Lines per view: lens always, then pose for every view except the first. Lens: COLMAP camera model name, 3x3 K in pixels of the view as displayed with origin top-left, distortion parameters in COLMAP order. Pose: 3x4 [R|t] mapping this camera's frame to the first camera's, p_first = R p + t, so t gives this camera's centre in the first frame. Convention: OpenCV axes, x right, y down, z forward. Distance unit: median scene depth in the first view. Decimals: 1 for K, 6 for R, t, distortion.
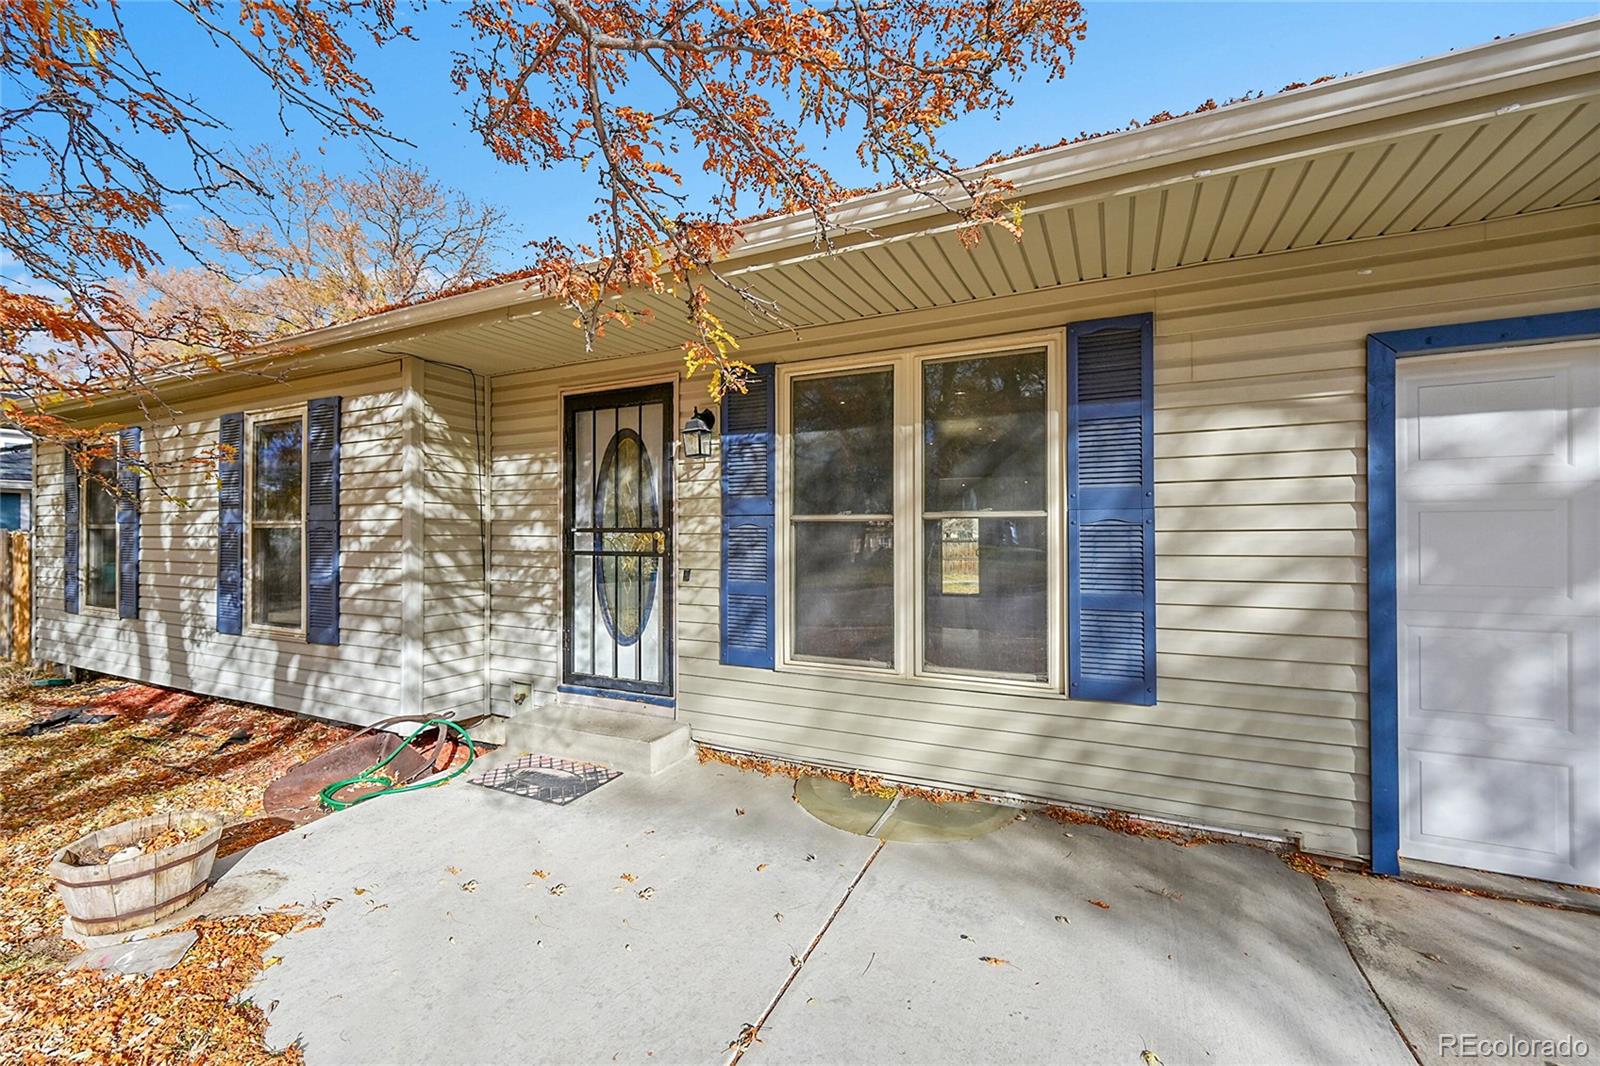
lens RADIAL K [[662.3, 0, 770.9], [0, 662.3, 538.3], [0, 0, 1]] dist [-0.003492, 0.000618]
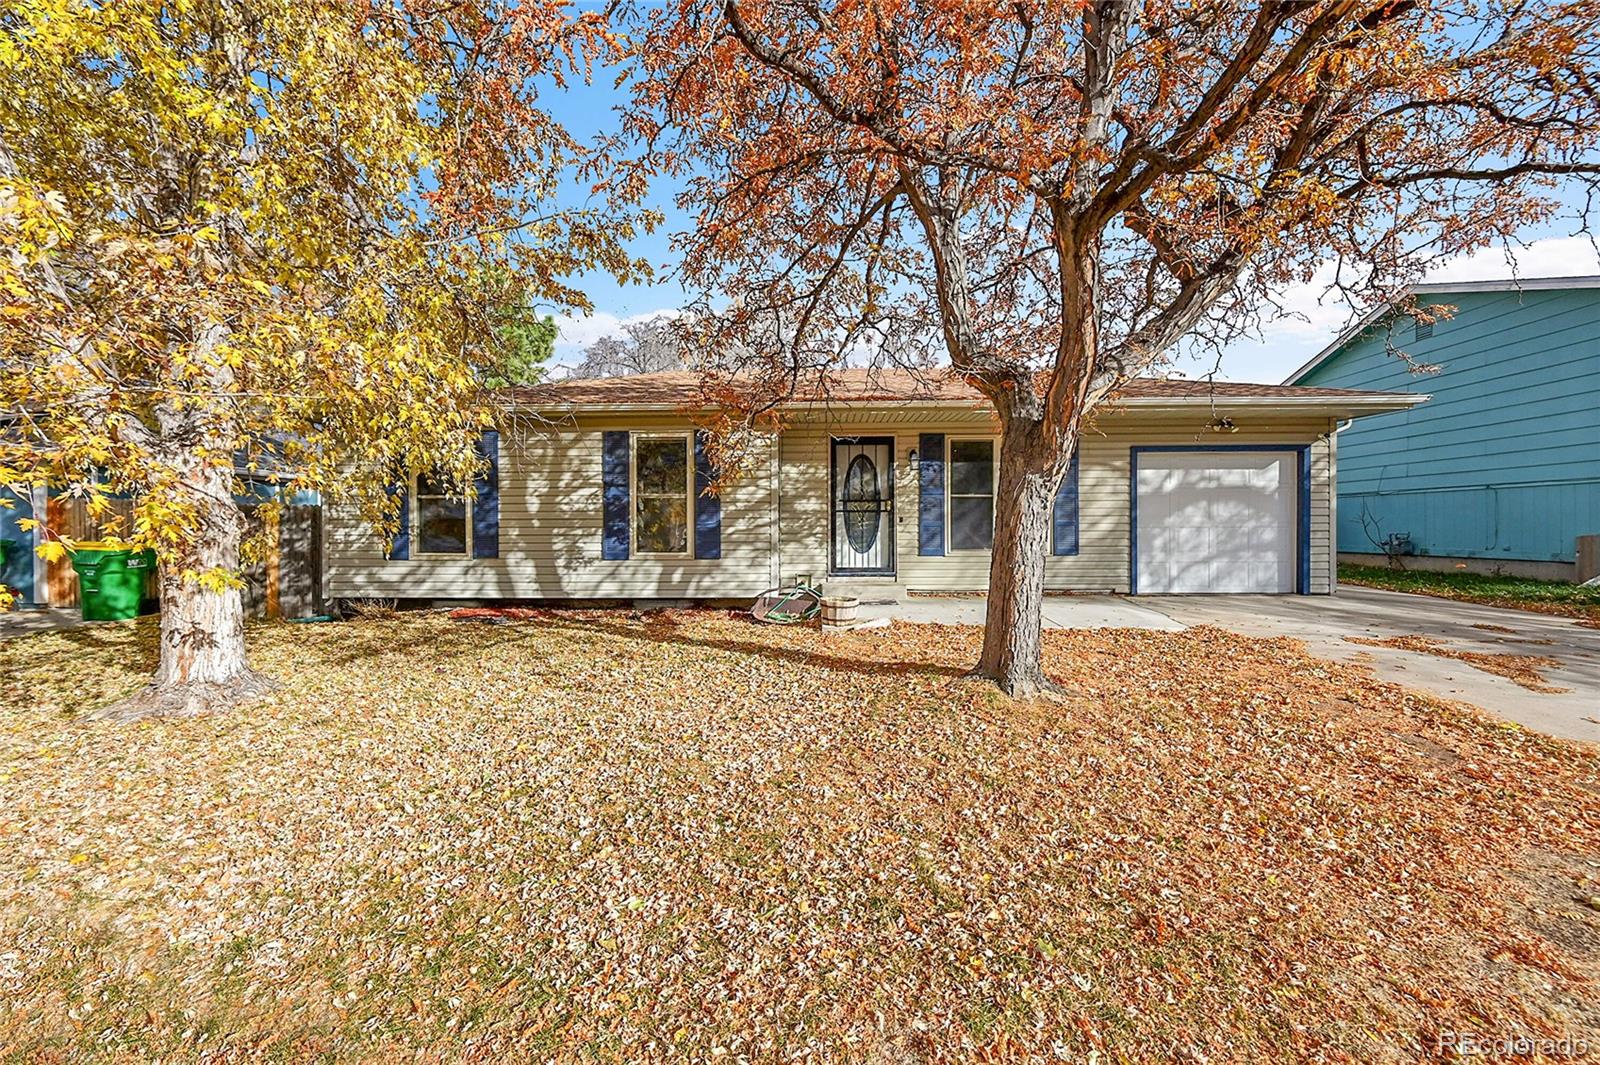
lens RADIAL K [[664.7, 0, 786.1], [0, 664.7, 533.7], [0, 0, 1]] dist [-0.000918, -0.000897]
pose [[0.912863, -0.007663, 0.408194, -1.356200], [0.004208, 0.999947, 0.009361, 0.075063], [-0.408245, -0.006828, 0.912847, -0.912851]]
